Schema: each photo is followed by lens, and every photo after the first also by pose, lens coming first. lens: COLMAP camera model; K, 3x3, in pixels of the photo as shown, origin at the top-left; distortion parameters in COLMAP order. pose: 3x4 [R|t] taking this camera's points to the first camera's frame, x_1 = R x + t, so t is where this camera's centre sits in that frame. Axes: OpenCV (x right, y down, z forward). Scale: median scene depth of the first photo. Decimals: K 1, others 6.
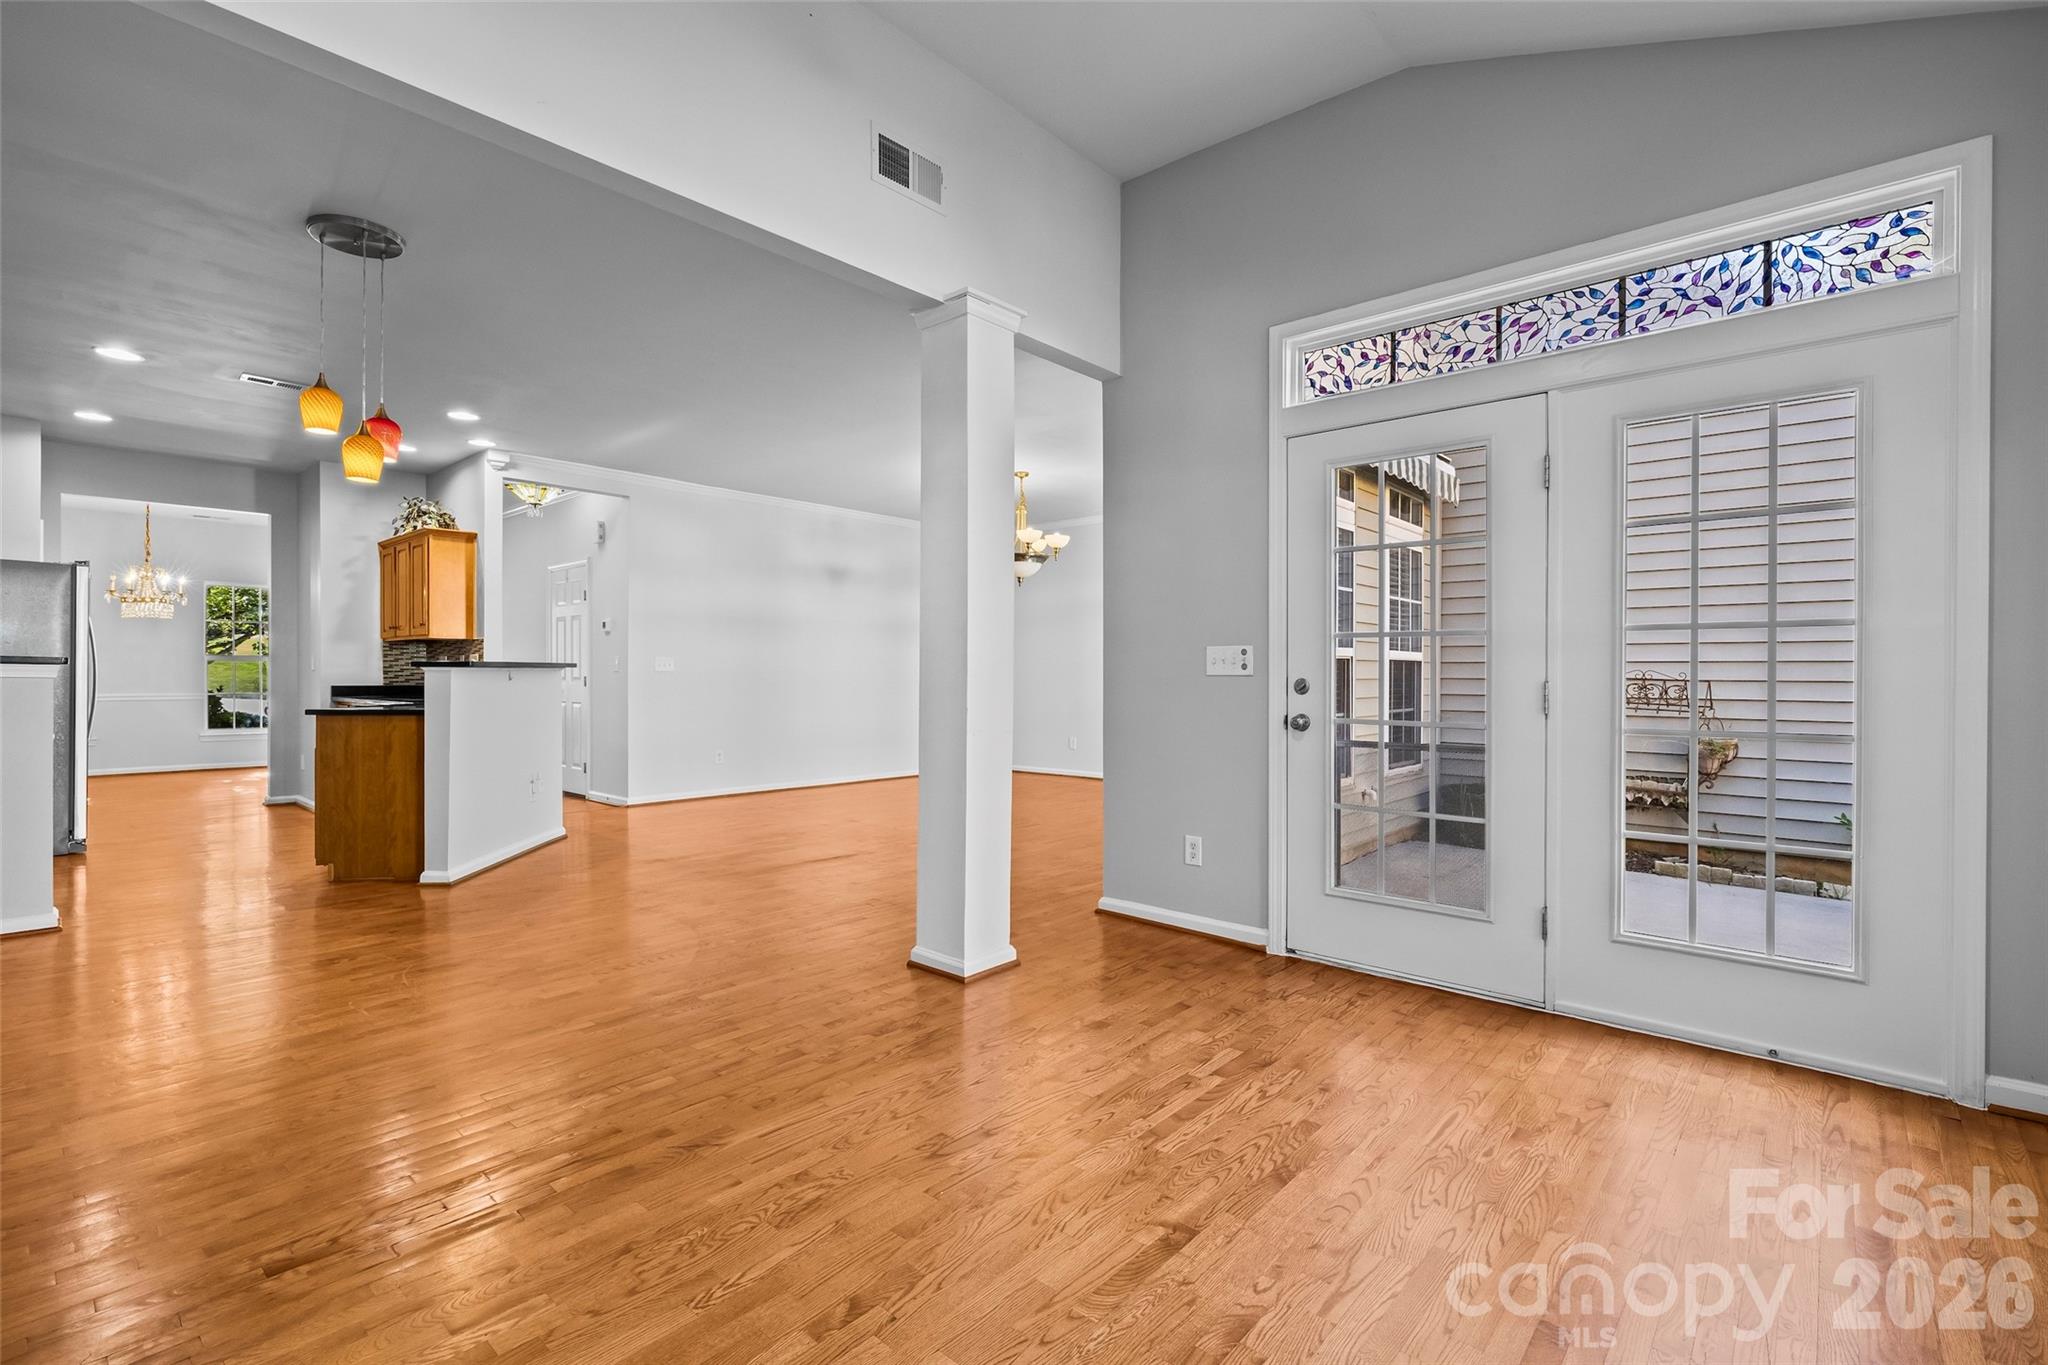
lens RADIAL K [[947.8, 0, 1033.0], [0, 947.8, 677.1], [0, 0, 1]] dist [0.001166, -0.004281]
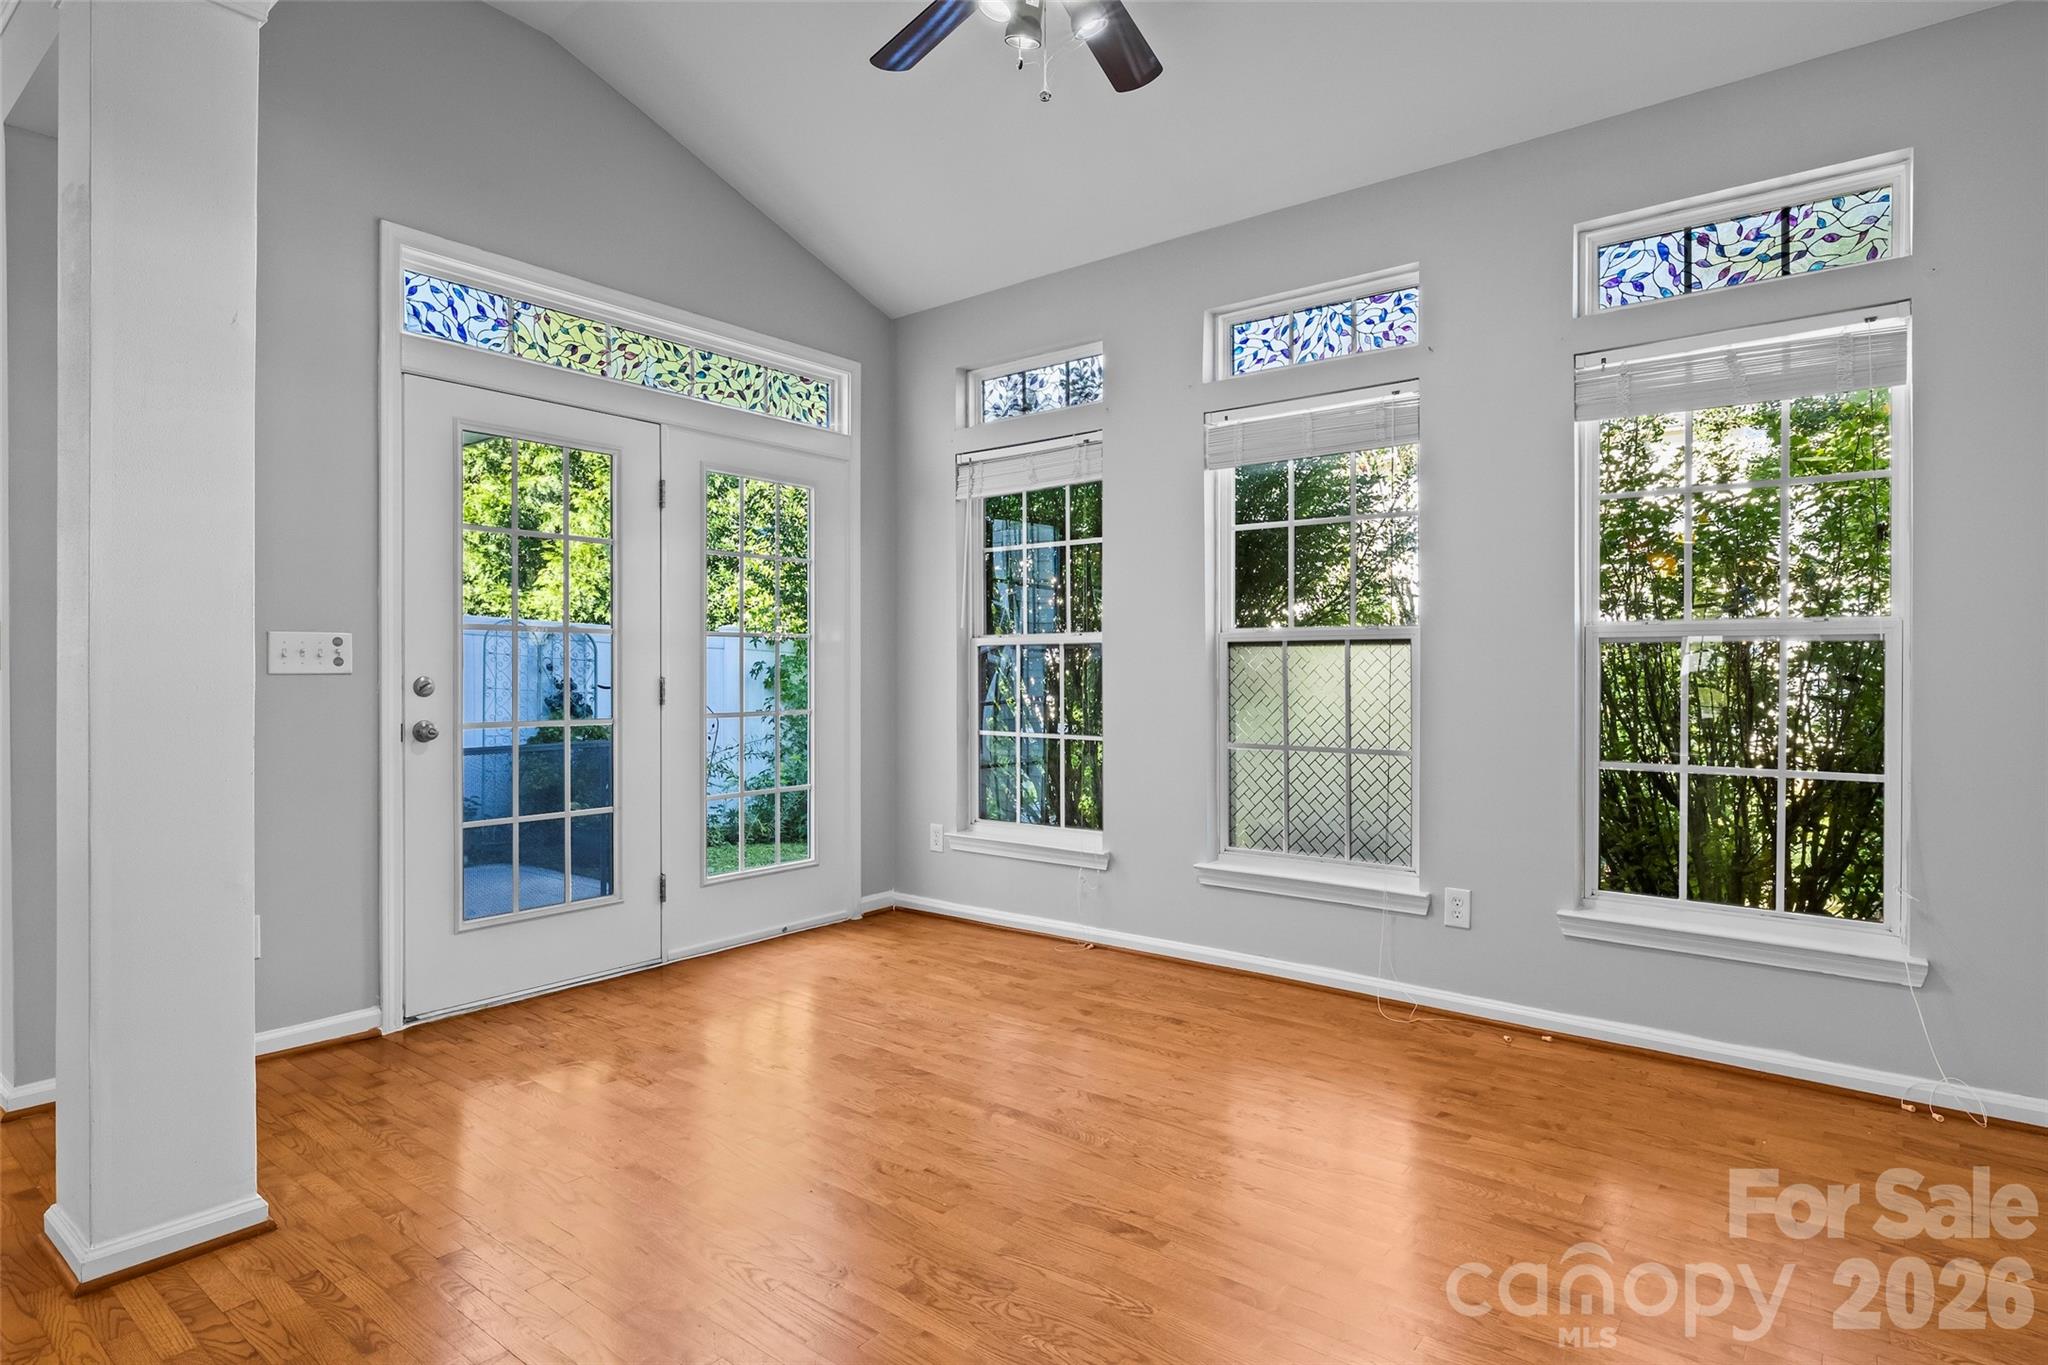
lens RADIAL K [[1075.3, 0, 1028.2], [0, 1075.3, 680.3], [0, 0, 1]] dist [0.001788, -0.000216]
pose [[-0.067055, -0.012228, 0.997674, -0.732672], [0.003573, 0.999916, 0.012496, -0.006099], [-0.997743, 0.004403, -0.067006, 0.600749]]
